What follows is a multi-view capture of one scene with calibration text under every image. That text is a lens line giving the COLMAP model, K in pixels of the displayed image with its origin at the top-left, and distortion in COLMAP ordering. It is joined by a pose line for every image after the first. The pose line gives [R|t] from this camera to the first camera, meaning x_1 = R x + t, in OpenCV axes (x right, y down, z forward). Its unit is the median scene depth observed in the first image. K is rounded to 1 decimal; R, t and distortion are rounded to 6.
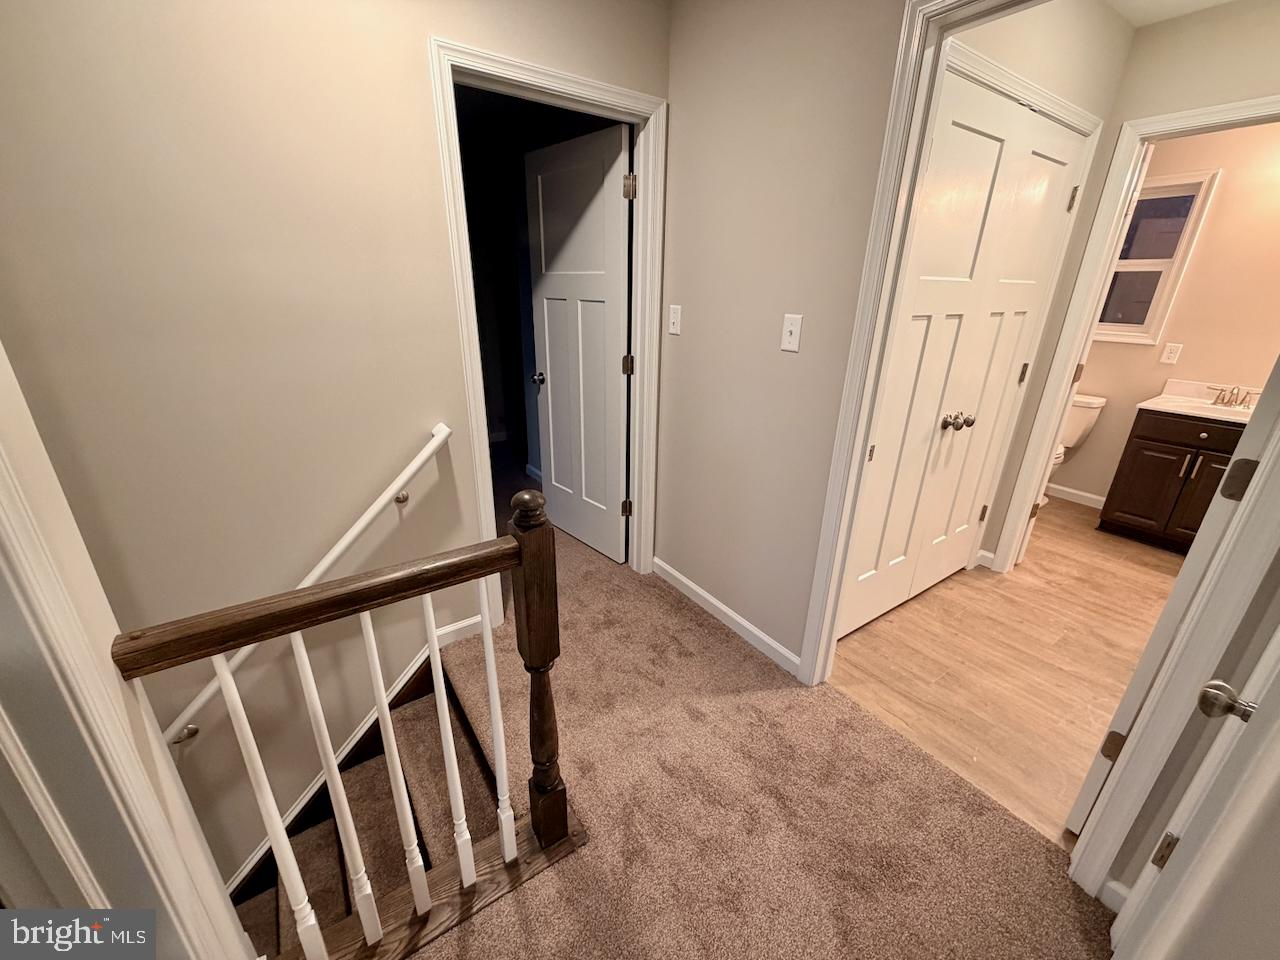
lens RADIAL K [[509.4, 0, 635.5], [0, 509.4, 477.2], [0, 0, 1]] dist [-0.000624, -0.000053]
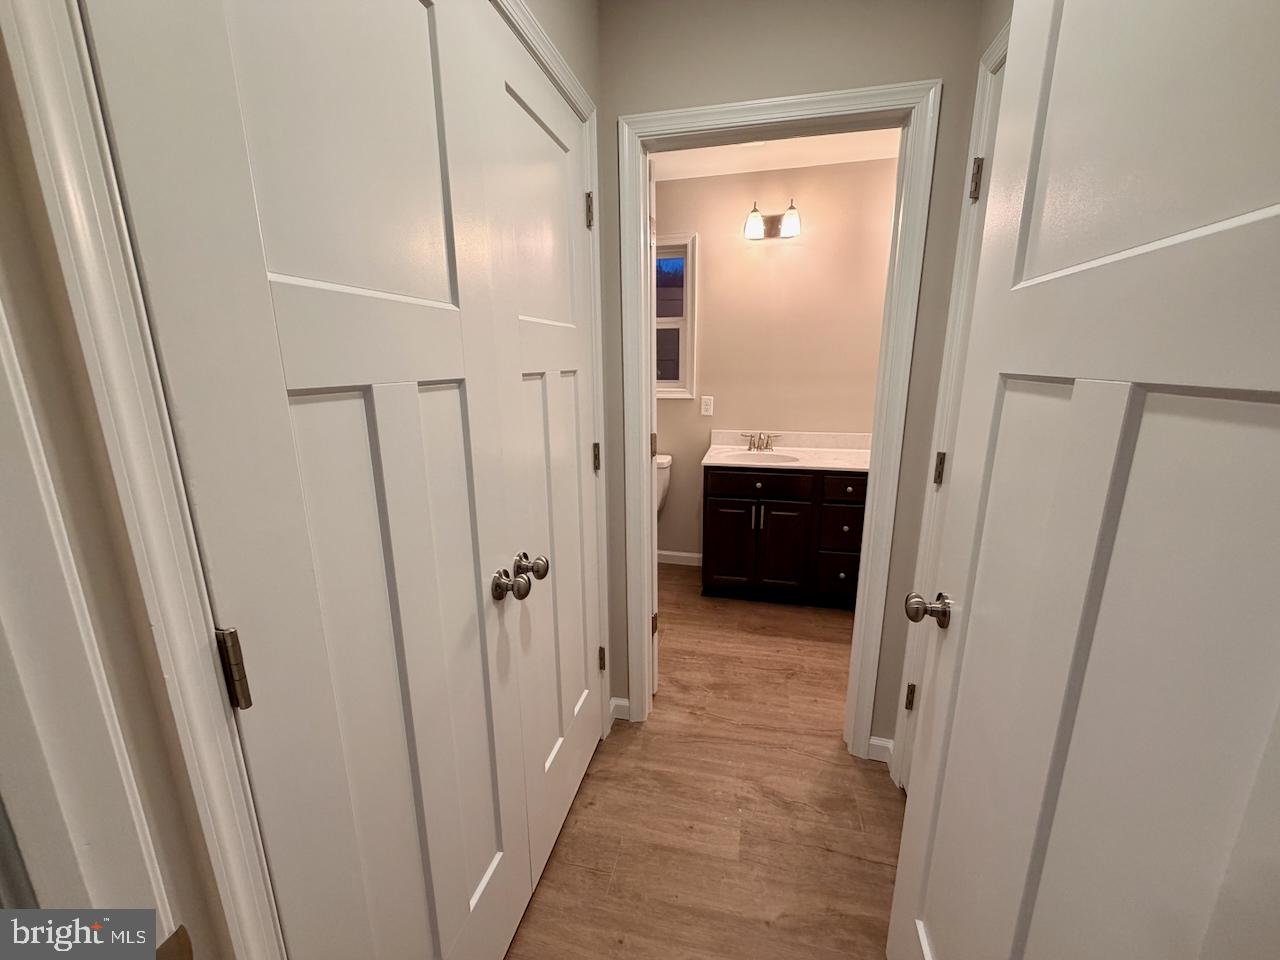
lens RADIAL K [[509.4, 0, 635.5], [0, 509.4, 477.2], [0, 0, 1]] dist [-0.000624, -0.000053]
pose [[0.744843, -0.174722, 0.643957, 0.305838], [0.257700, 0.965551, -0.036093, -0.120504], [-0.615467, 0.192831, 0.764210, 0.387051]]
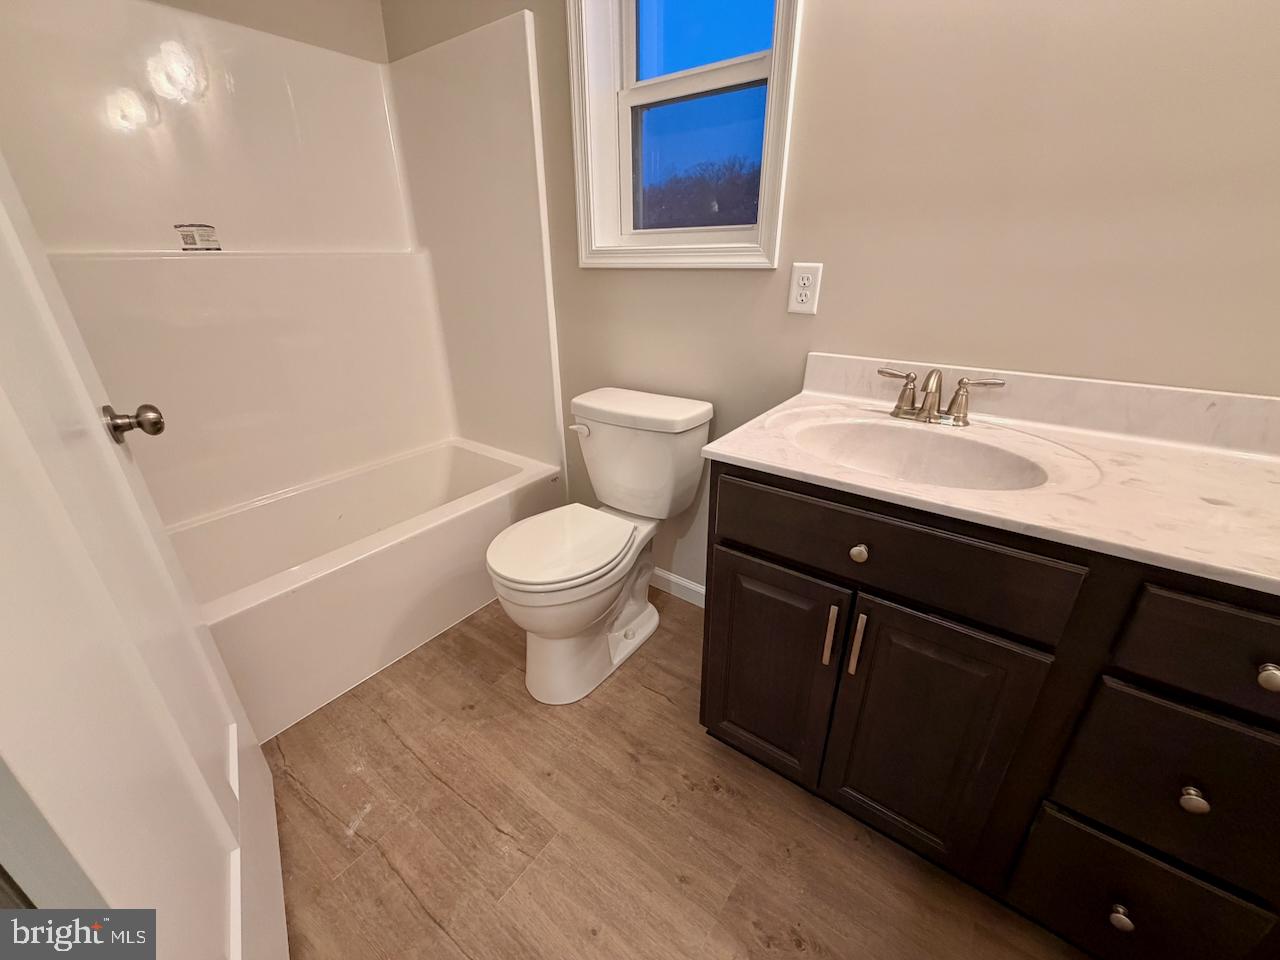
lens RADIAL K [[509.4, 0, 640.0], [0, 509.4, 480.0], [0, 0, 1]] dist [0.001811, 0.000163]
pose [[0.945860, -0.152036, 0.286763, 0.898188], [0.137369, 0.987993, 0.070713, -0.159212], [-0.294071, -0.027492, 0.955388, 0.739488]]
